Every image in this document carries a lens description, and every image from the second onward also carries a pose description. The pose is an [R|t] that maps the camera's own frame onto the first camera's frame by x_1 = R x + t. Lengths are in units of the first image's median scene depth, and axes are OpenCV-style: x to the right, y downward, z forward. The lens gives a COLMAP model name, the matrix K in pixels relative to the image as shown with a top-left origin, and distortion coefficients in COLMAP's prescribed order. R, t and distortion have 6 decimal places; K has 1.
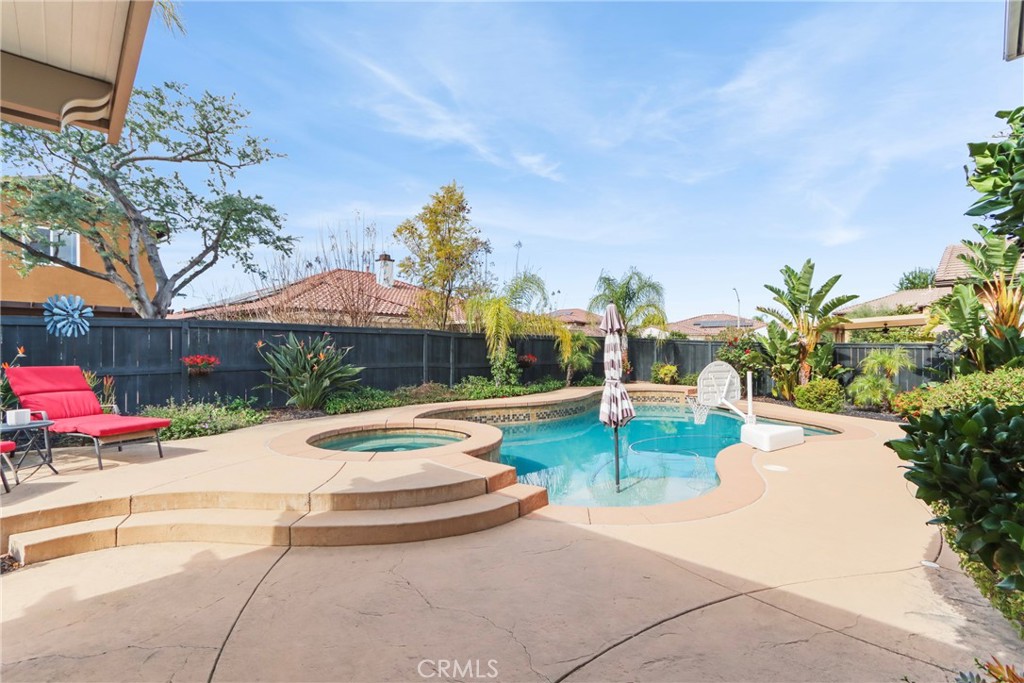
lens RADIAL K [[467.2, 0, 508.9], [0, 467.2, 351.3], [0, 0, 1]] dist [0.000015, -0.000373]
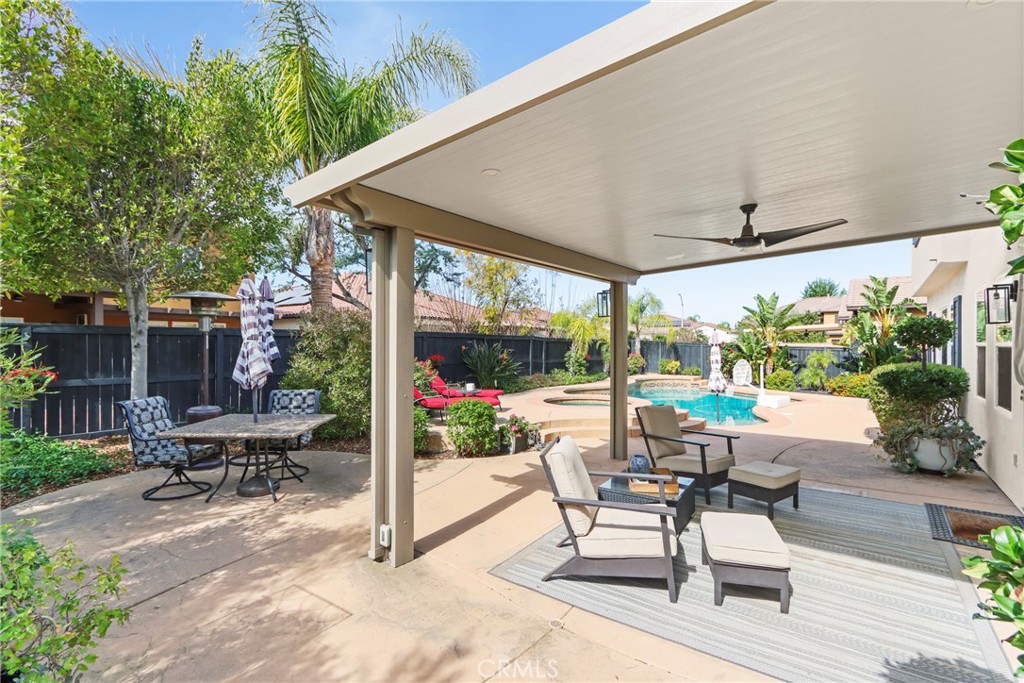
lens RADIAL K [[475.2, 0, 505.2], [0, 475.2, 343.4], [0, 0, 1]] dist [0.000060, 0.000095]
pose [[0.989376, 0.005507, 0.145274, -0.469908], [-0.004801, 0.999975, -0.005212, -0.016444], [-0.145299, 0.004460, 0.989378, -0.425562]]
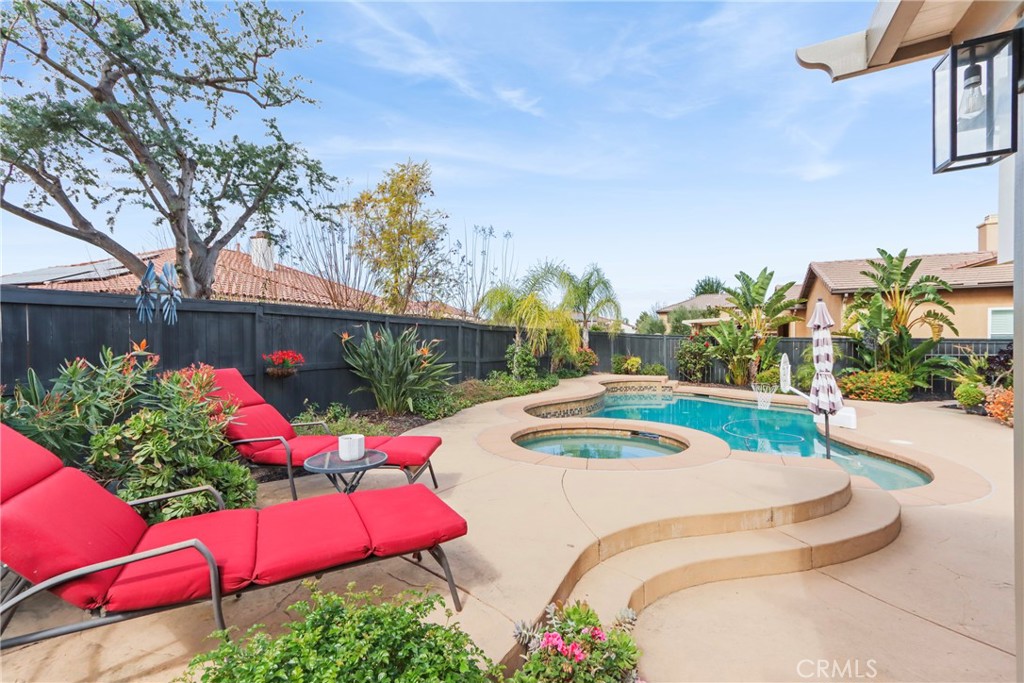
lens RADIAL K [[466.1, 0, 505.5], [0, 466.1, 343.4], [0, 0, 1]] dist [0.008264, 0.000704]
pose [[0.933415, -0.000896, 0.358798, -0.423922], [0.000923, 1.000000, 0.000097, -0.002643], [-0.358798, 0.000241, 0.933415, 0.121144]]
